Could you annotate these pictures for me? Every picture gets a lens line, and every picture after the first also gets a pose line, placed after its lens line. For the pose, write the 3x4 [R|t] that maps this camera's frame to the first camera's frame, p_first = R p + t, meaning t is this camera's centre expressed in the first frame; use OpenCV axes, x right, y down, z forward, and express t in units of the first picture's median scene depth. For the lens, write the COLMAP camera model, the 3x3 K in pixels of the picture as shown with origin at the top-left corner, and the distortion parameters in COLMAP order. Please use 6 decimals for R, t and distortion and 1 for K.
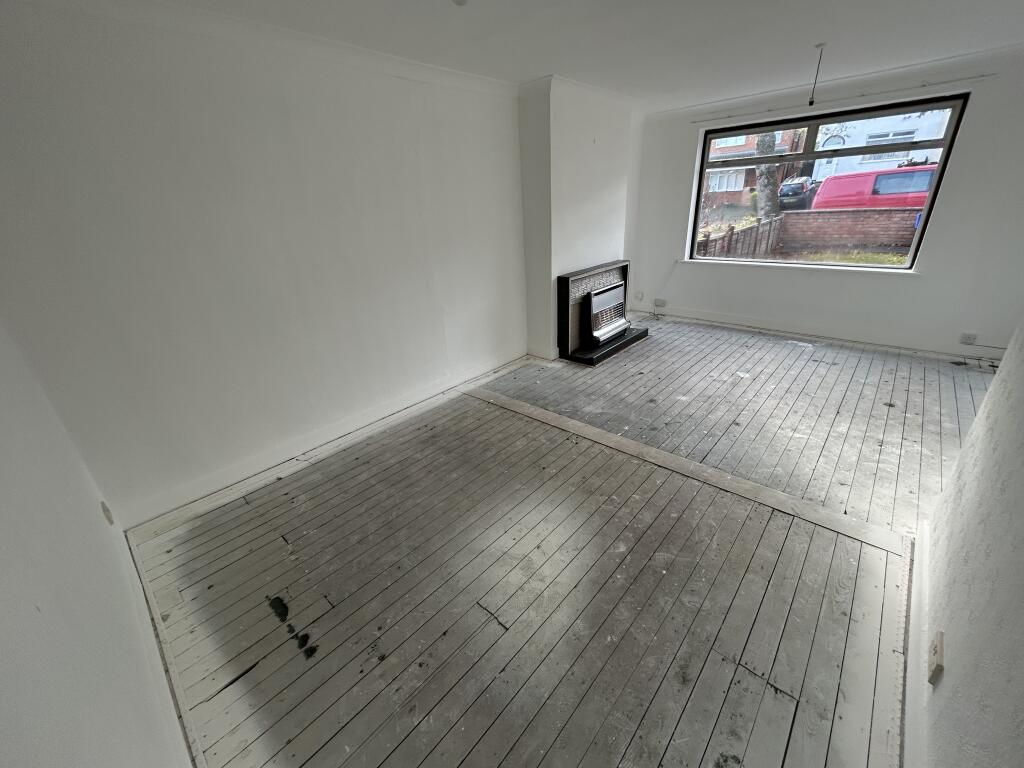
lens RADIAL K [[412.5, 0, 510.2], [0, 412.5, 386.1], [0, 0, 1]] dist [0.001226, 0.000430]
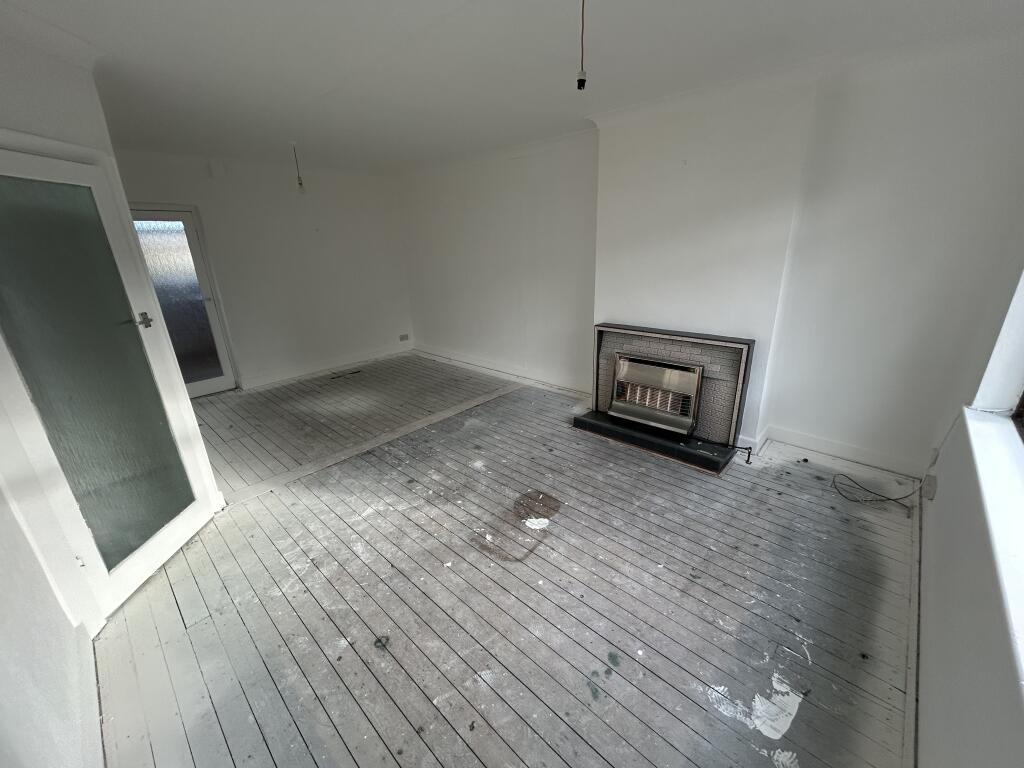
lens RADIAL K [[412.5, 0, 510.4], [0, 412.5, 382.3], [0, 0, 1]] dist [0.001226, 0.000430]
pose [[-0.010866, 0.375555, -0.926737, 1.130365], [-0.374366, 0.857860, 0.352032, -0.447298], [0.927218, 0.350763, 0.131273, 0.839099]]
